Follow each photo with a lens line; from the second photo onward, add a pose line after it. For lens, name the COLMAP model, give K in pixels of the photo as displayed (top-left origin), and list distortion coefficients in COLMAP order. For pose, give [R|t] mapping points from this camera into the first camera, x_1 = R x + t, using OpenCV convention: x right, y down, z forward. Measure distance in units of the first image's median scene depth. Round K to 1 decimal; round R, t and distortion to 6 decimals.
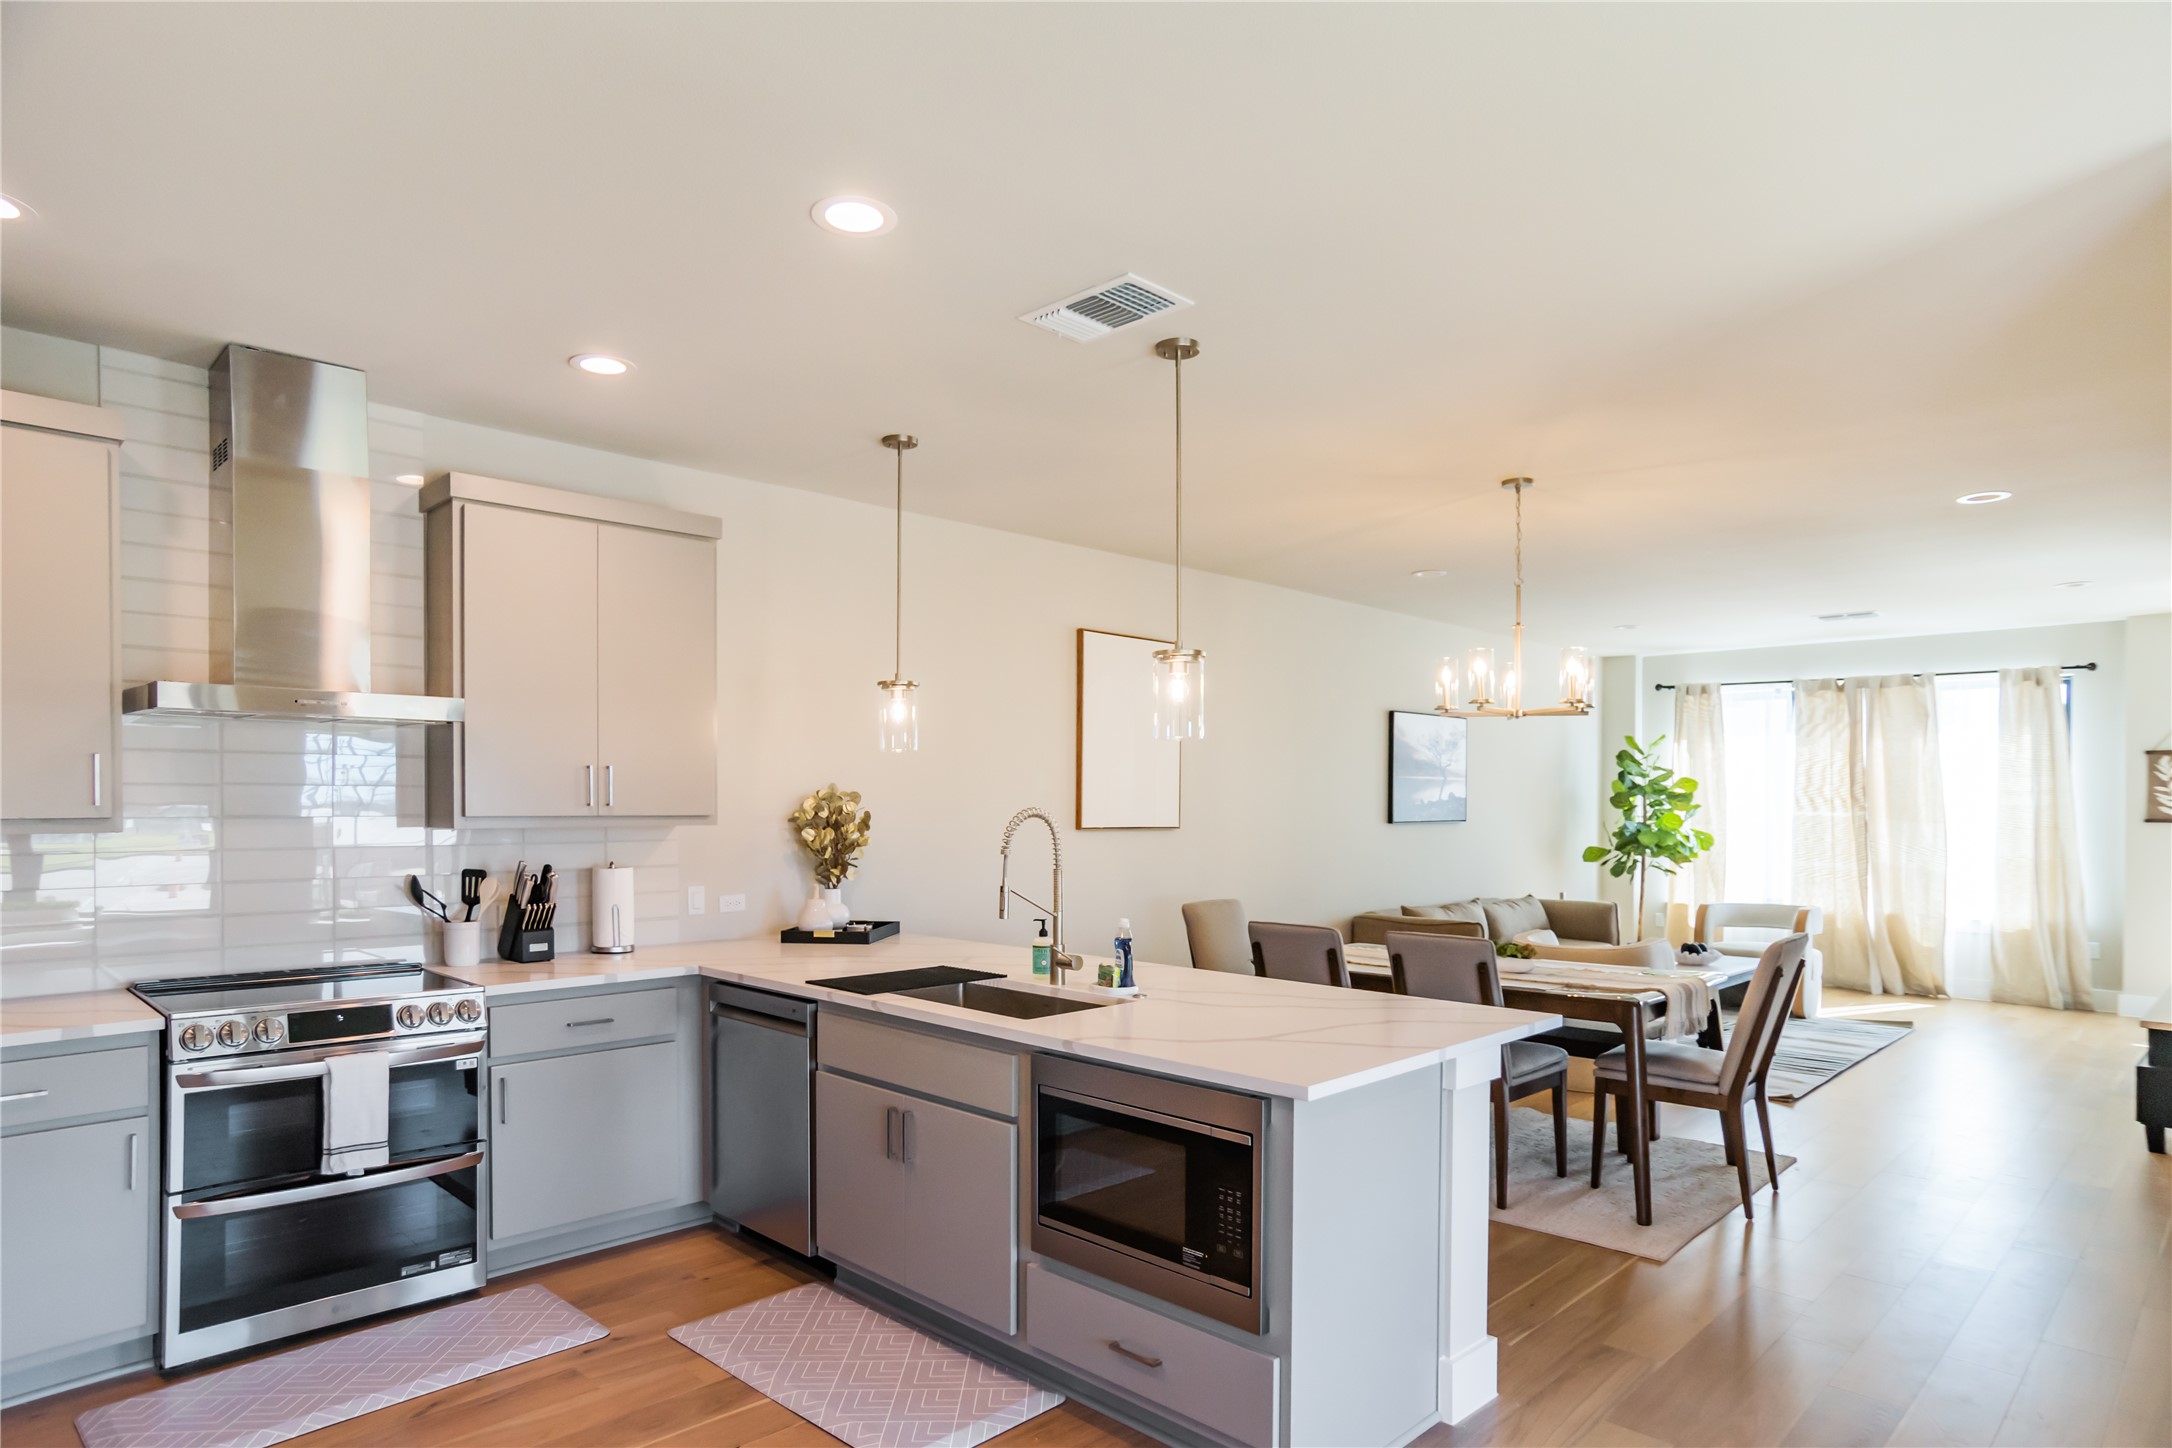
lens RADIAL K [[1203.0, 0, 1086.0], [0, 1203.0, 724.0], [0, 0, 1]] dist [-0.050025, 0.039125]
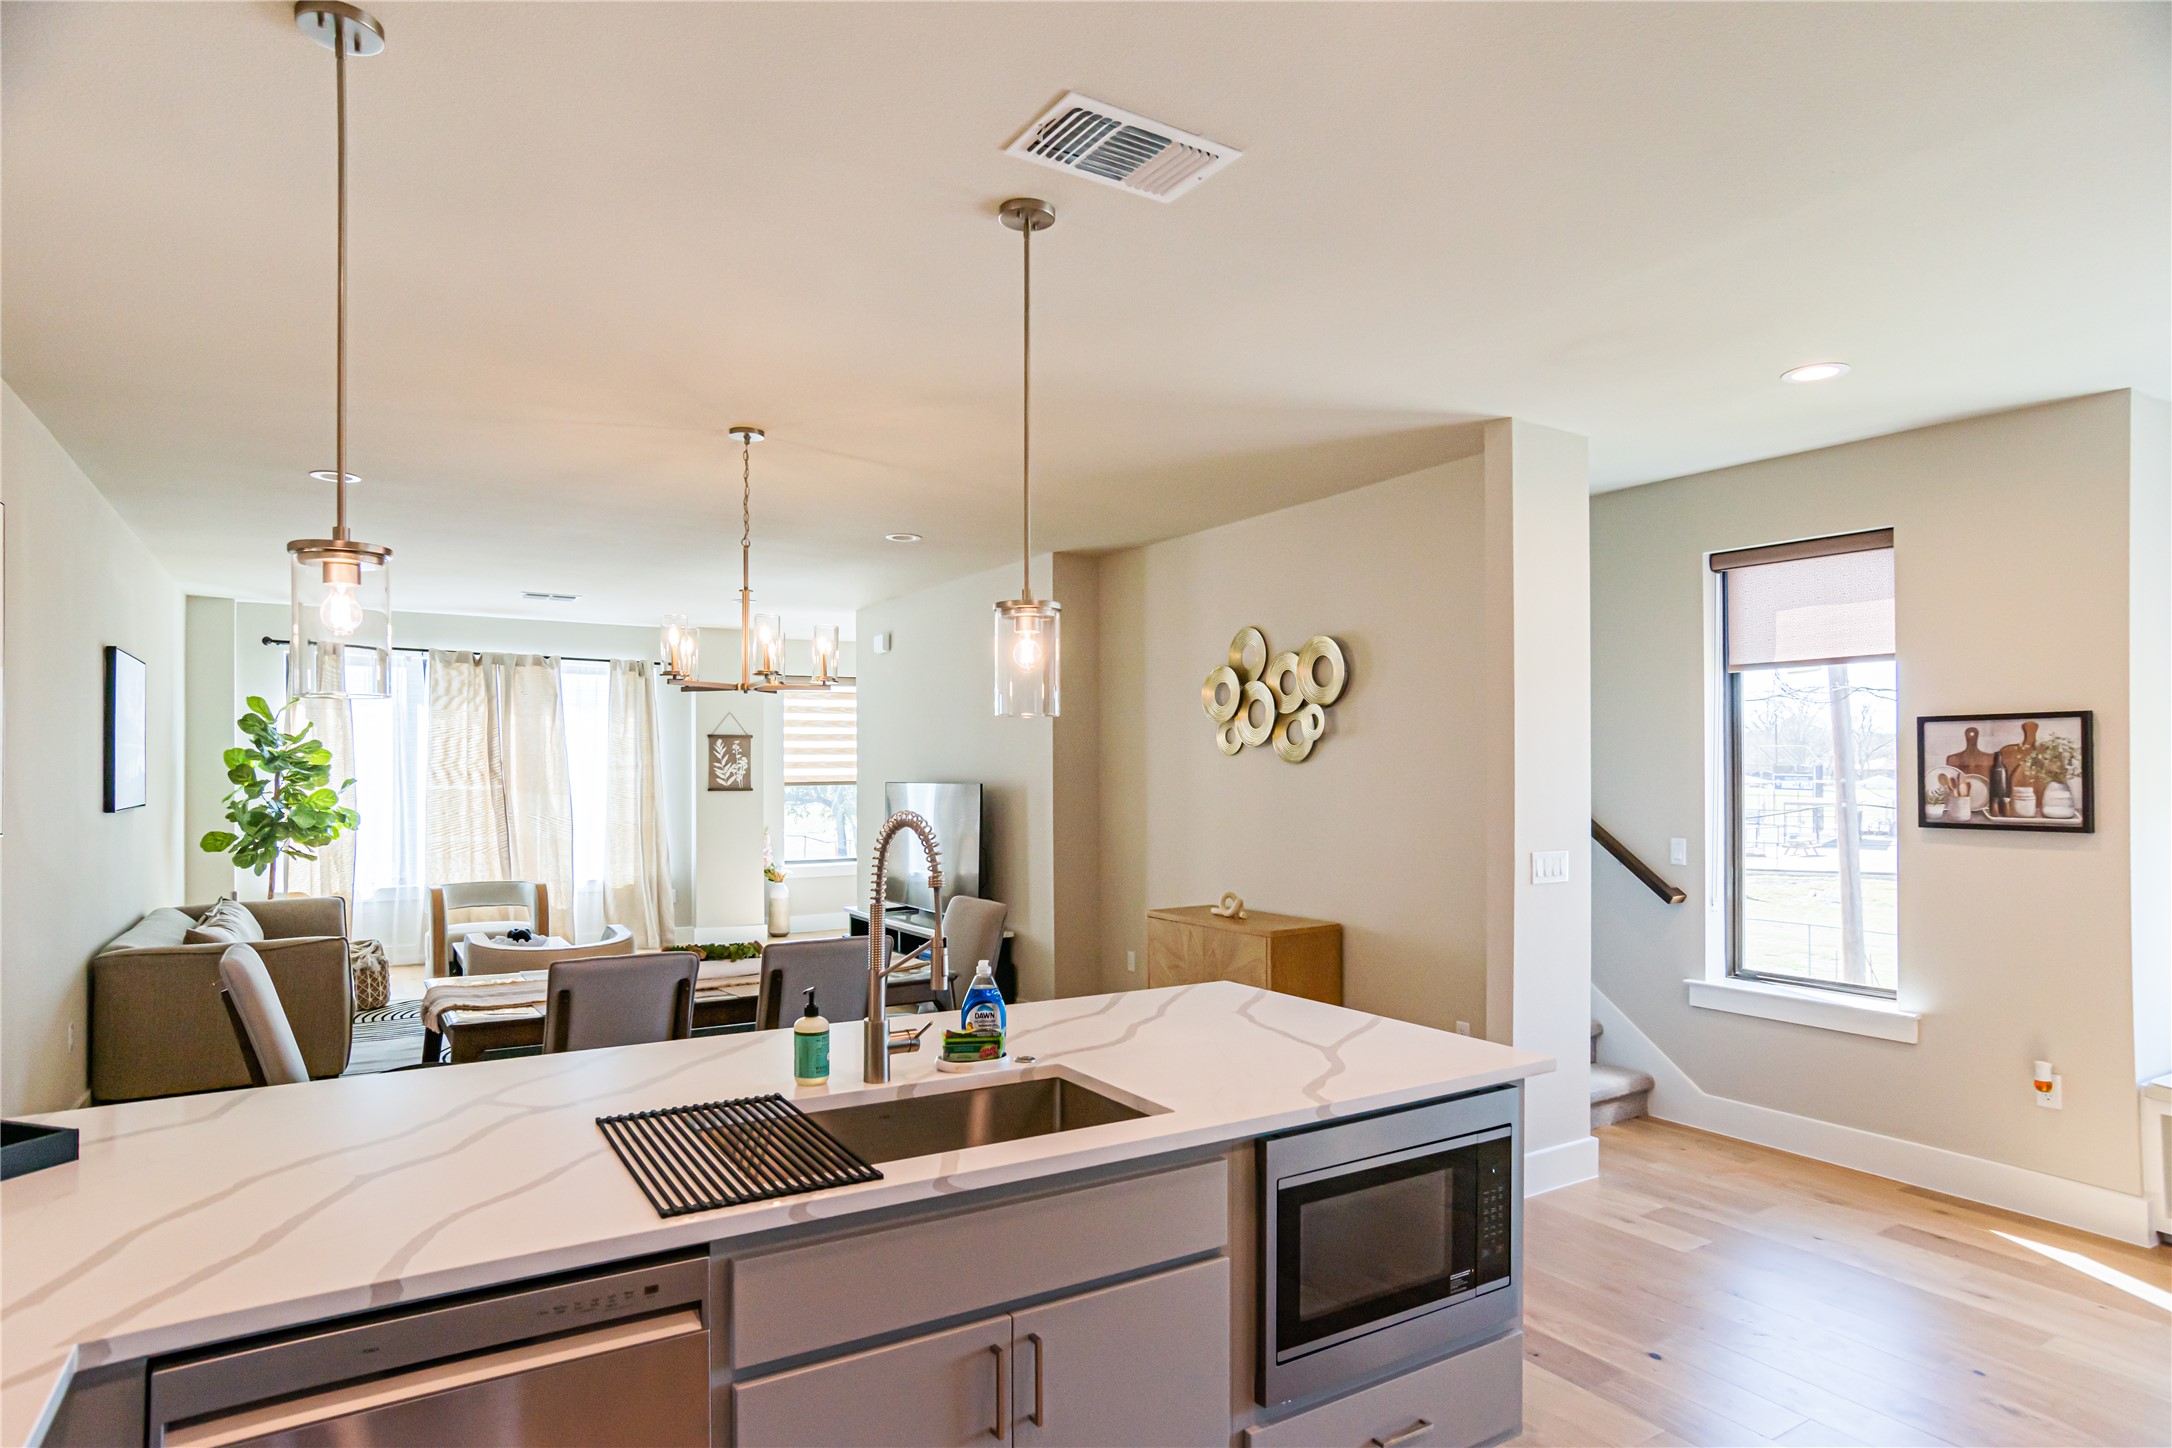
lens RADIAL K [[1203.0, 0, 1086.0], [0, 1203.0, 724.0], [0, 0, 1]] dist [-0.050025, 0.039125]
pose [[0.249325, 0.035177, 0.967781, -0.219246], [-0.063110, 0.997806, -0.020010, 0.010100], [-0.966361, -0.056087, 0.250998, 0.256893]]
